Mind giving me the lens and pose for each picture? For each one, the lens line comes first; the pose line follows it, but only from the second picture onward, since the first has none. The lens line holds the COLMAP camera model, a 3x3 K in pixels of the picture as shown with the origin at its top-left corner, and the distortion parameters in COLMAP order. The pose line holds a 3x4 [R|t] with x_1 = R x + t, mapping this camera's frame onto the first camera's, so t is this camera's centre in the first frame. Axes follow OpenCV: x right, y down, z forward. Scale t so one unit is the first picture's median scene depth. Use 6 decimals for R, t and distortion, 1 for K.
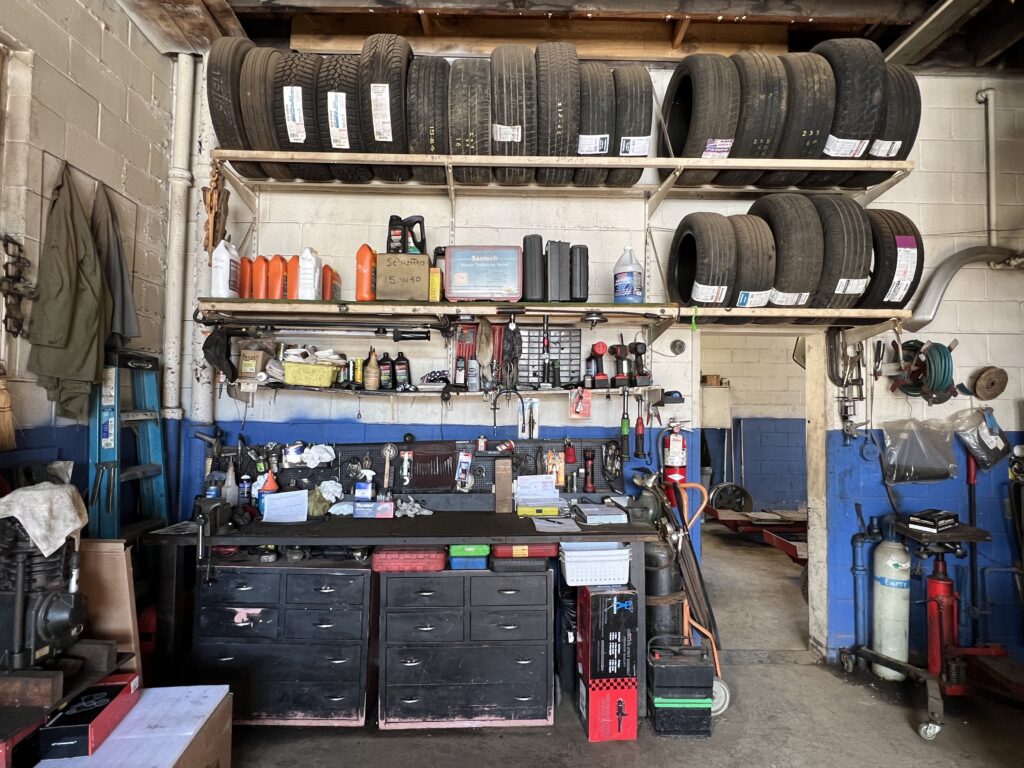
lens RADIAL K [[553.2, 0, 512.0], [0, 553.2, 384.0], [0, 0, 1]] dist [0.003265, 0.000176]
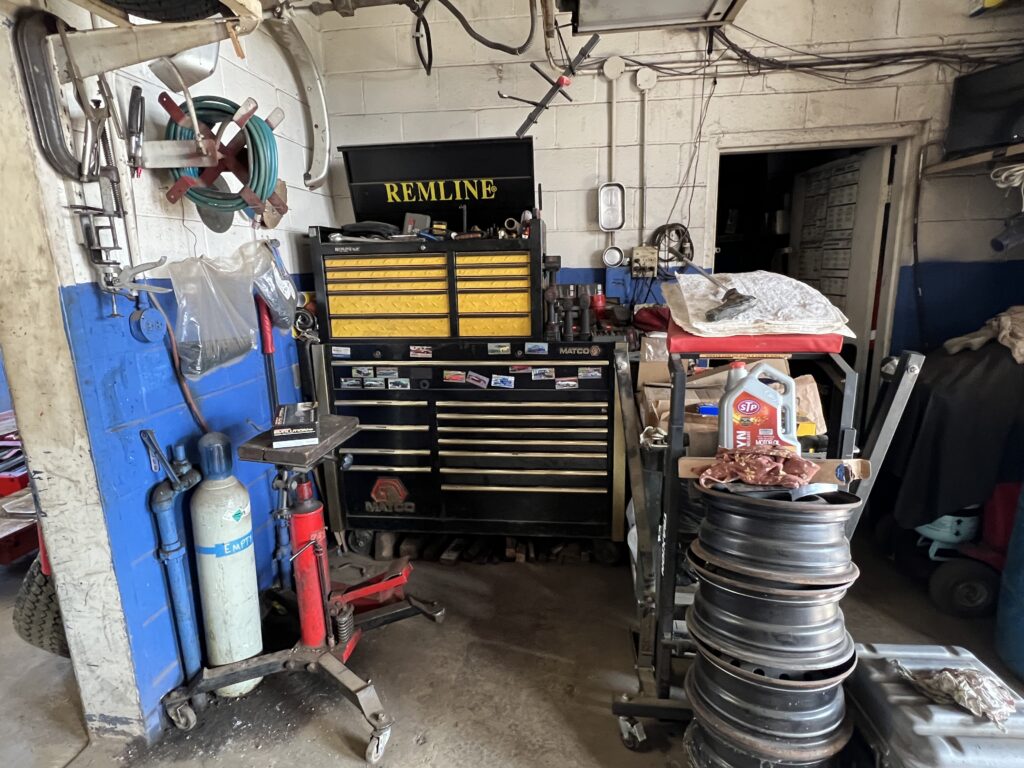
lens RADIAL K [[553.2, 0, 512.0], [0, 553.2, 384.0], [0, 0, 1]] dist [0.003265, 0.000176]
pose [[0.160194, -0.227450, 0.960523, 0.157156], [-0.006915, 0.972807, 0.231513, 0.043239], [-0.987061, -0.043729, 0.154265, 0.461575]]
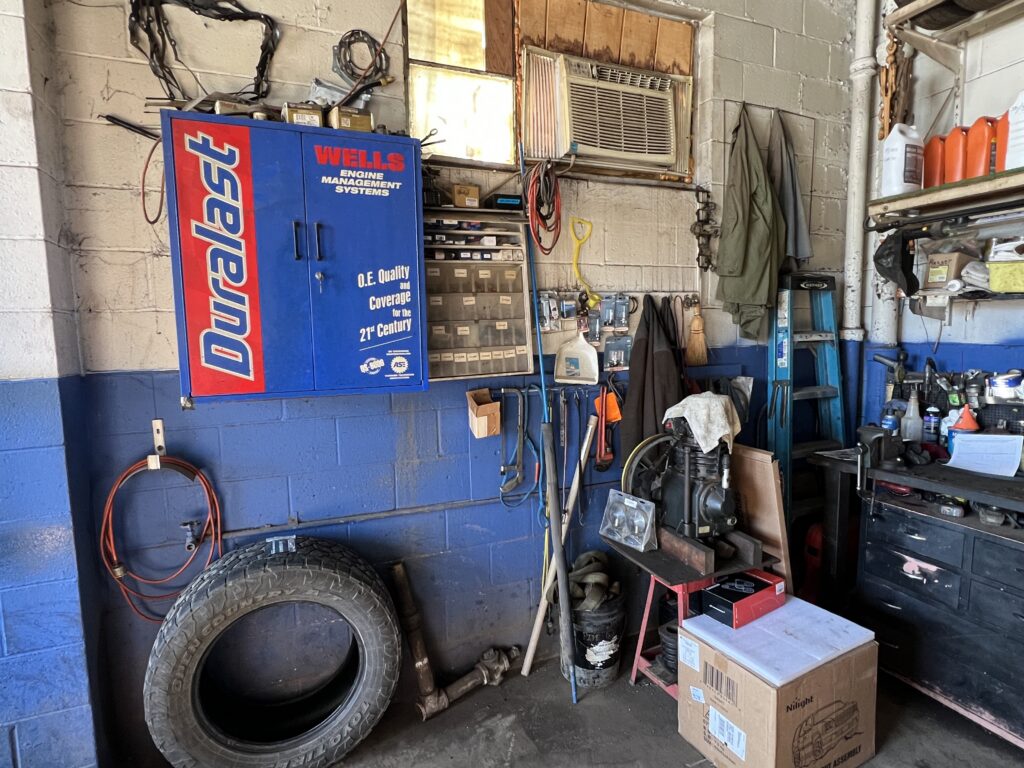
lens RADIAL K [[553.2, 0, 512.0], [0, 553.2, 384.0], [0, 0, 1]] dist [0.003265, 0.000176]
pose [[0.362915, 0.067439, -0.929379, 0.075414], [0.055866, 0.994009, 0.093944, 0.019740], [0.930146, -0.086014, 0.356973, 0.141748]]
